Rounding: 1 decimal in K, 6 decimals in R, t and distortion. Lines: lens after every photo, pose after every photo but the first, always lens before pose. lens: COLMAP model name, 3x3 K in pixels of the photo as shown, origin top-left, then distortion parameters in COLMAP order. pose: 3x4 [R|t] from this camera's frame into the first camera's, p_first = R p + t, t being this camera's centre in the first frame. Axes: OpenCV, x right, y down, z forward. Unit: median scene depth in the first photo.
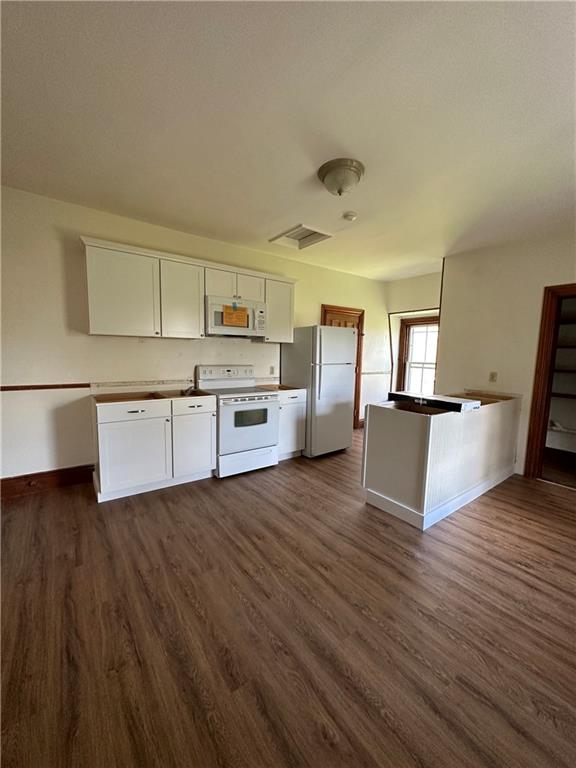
lens RADIAL K [[304.8, 0, 288.2], [0, 304.8, 385.0], [0, 0, 1]] dist [-0.001357, -0.000114]
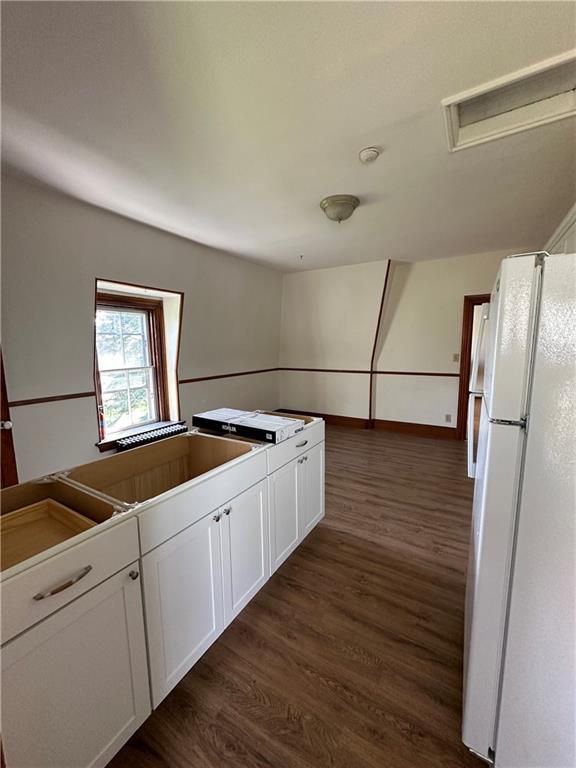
lens RADIAL K [[304.8, 0, 287.7], [0, 304.8, 385.2], [0, 0, 1]] dist [-0.001357, -0.000114]
pose [[-0.925887, 0.035949, -0.376087, 0.696961], [-0.051954, 0.973890, 0.220997, -0.217836], [0.374212, 0.224158, -0.899844, 1.799510]]
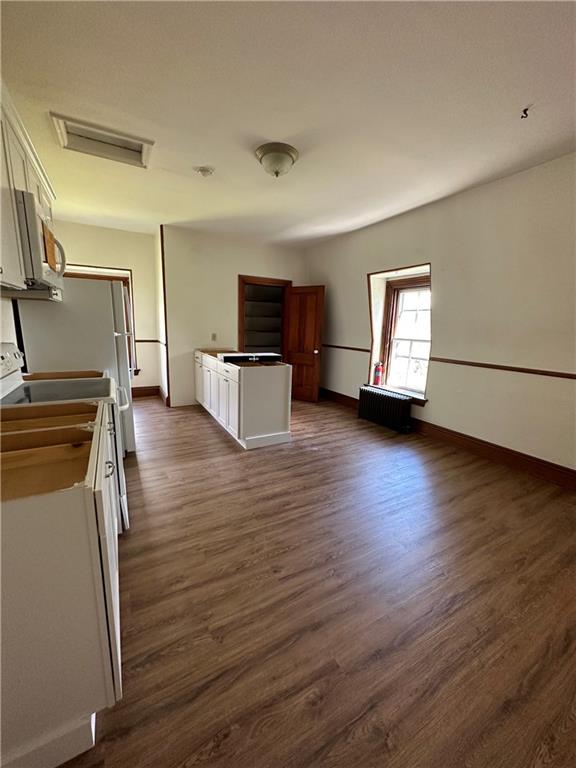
lens RADIAL K [[304.8, 0, 287.2], [0, 304.8, 384.5], [0, 0, 1]] dist [-0.001357, -0.000114]
pose [[0.128442, -0.211245, 0.968957, -0.876589], [0.078323, 0.976159, 0.202433, -0.096677], [-0.988619, 0.049891, 0.141925, 0.711981]]
